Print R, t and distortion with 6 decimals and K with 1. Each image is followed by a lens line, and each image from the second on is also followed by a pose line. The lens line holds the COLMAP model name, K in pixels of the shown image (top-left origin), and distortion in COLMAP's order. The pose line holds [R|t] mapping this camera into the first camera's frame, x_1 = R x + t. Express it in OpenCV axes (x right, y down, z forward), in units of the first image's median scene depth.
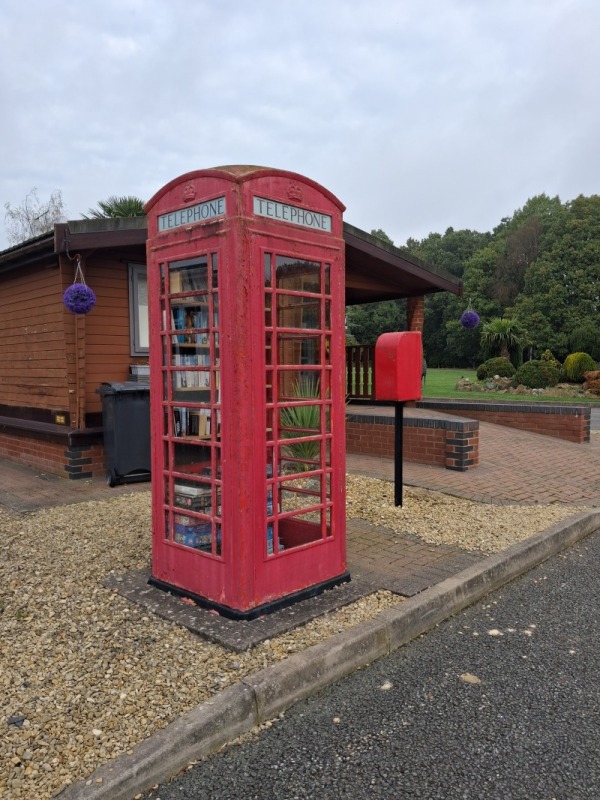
lens RADIAL K [[607.4, 0, 333.6], [0, 607.4, 396.3], [0, 0, 1]] dist [0.002600, 0.002944]
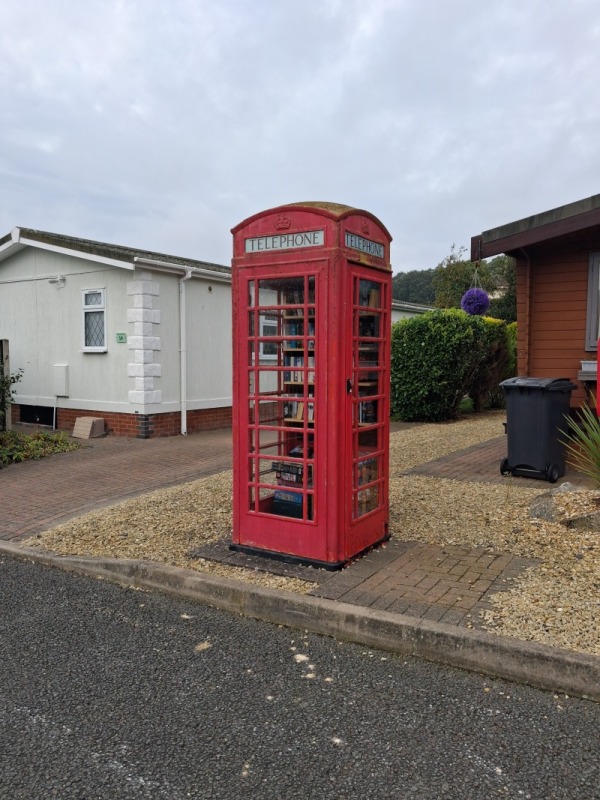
lens RADIAL K [[607.4, 0, 293.2], [0, 607.4, 405.8], [0, 0, 1]] dist [0.002600, 0.002944]
pose [[0.224082, 0.086025, -0.970766, 1.139136], [-0.049512, 0.995815, 0.076815, -0.069840], [0.973312, 0.030851, 0.227404, 0.763198]]
